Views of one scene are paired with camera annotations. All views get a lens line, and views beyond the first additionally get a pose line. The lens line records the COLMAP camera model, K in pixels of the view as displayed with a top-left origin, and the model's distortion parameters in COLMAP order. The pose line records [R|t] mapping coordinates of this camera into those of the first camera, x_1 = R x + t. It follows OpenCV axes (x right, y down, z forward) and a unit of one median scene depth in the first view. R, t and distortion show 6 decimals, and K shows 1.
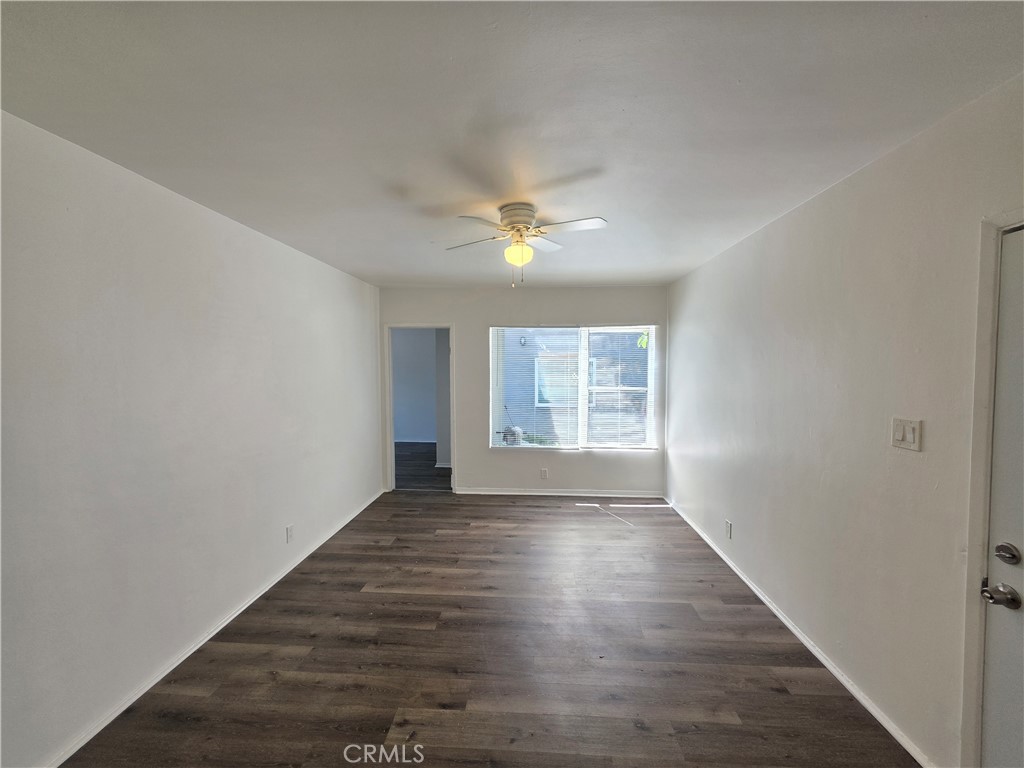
lens RADIAL K [[407.3, 0, 511.9], [0, 407.3, 379.2], [0, 0, 1]] dist [0.002827, 0.000447]
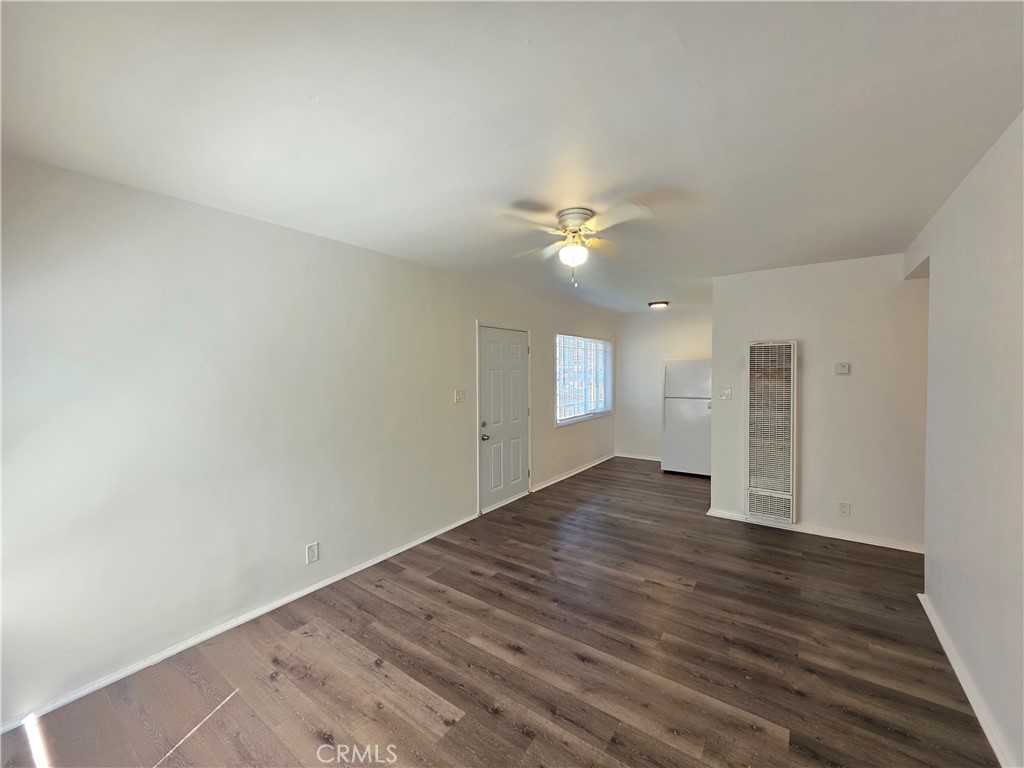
lens RADIAL K [[407.3, 0, 505.5], [0, 407.3, 393.4], [0, 0, 1]] dist [0.002827, 0.000447]
pose [[-0.834422, -0.017623, 0.550845, -0.267261], [0.032881, 0.996116, 0.081677, -0.033601], [-0.550145, 0.086266, -0.830602, 1.311456]]
